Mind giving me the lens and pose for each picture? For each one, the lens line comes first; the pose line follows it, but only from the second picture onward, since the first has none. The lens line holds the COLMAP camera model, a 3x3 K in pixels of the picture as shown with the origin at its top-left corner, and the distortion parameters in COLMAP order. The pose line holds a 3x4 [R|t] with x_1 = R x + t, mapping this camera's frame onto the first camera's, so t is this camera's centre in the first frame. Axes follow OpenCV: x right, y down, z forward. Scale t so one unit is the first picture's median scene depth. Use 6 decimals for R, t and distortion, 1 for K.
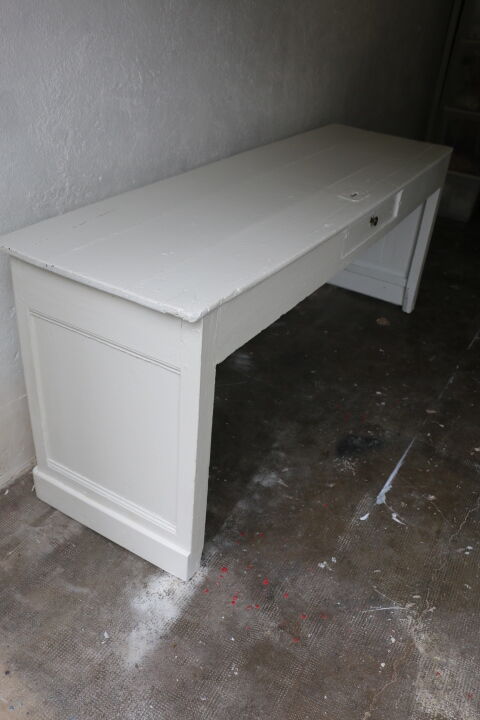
lens RADIAL K [[616.4, 0, 240.0], [0, 616.4, 360.0], [0, 0, 1]] dist [-0.103682, 0.001900]
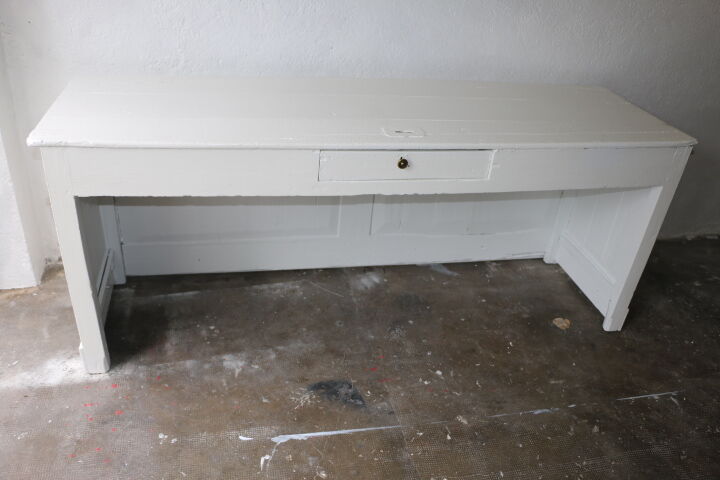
lens RADIAL K [[584.0, 0, 359.4], [0, 584.0, 234.9], [0, 0, 1]] dist [-0.179763, 0.134373]
pose [[0.678848, 0.362874, -0.638348, 0.758153], [-0.421056, 0.904597, 0.066456, -0.163591], [0.601563, 0.223667, 0.766874, 0.335191]]
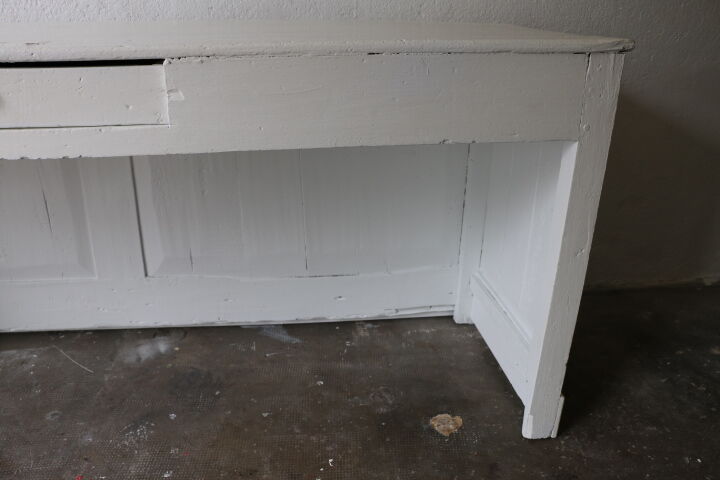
lens RADIAL K [[584.0, 0, 359.4], [0, 584.0, 234.9], [0, 0, 1]] dist [-0.179763, 0.134373]
pose [[0.617718, 0.241117, -0.748523, 0.732848], [-0.399143, 0.916249, -0.034248, -0.232267], [0.677576, 0.319923, 0.662224, 0.960003]]
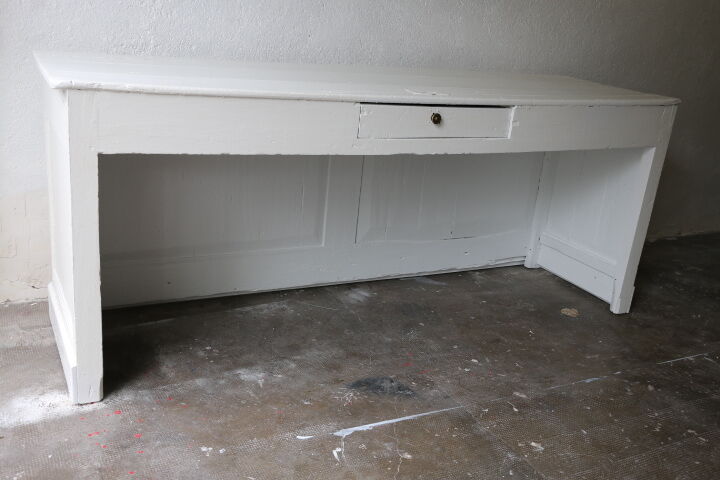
lens RADIAL K [[714.3, 0, 360.0], [0, 714.3, 240.0], [0, 0, 1]] dist [-0.101320, 0.166396]
pose [[0.850929, 0.177612, -0.494342, 0.665663], [-0.307895, 0.931130, -0.195445, 0.168616], [0.425583, 0.318515, 0.847011, 0.141477]]
